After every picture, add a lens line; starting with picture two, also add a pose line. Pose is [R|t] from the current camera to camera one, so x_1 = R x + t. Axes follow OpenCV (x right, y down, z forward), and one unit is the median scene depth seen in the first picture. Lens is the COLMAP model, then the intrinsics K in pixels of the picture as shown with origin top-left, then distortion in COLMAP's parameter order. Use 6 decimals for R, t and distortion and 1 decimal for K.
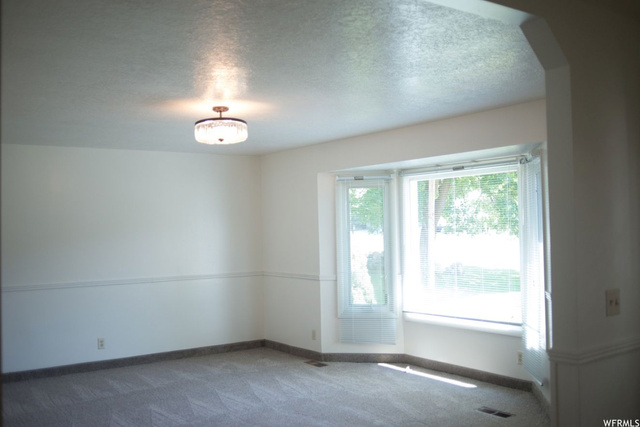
lens RADIAL K [[646.5, 0, 320.0], [0, 646.5, 213.5], [0, 0, 1]] dist [-0.061377, 0.006598]
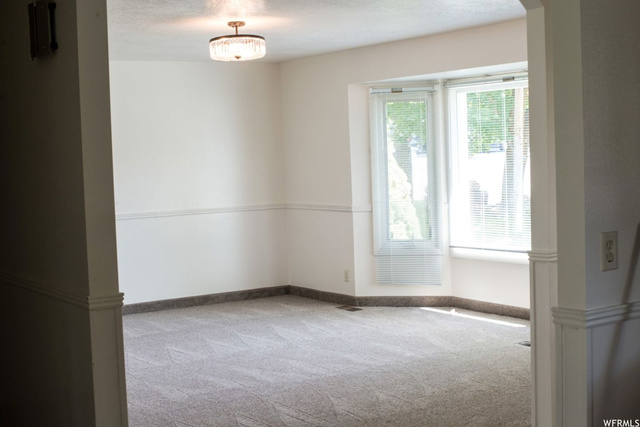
lens RADIAL K [[932.0, 0, 320.0], [0, 932.0, 213.5], [0, 0, 1]] dist [-0.089219, -0.025660]
pose [[0.998593, -0.011591, -0.051752, 0.021321], [0.016185, 0.995877, 0.089259, -0.004624], [0.050504, -0.089971, 0.994663, -0.229893]]
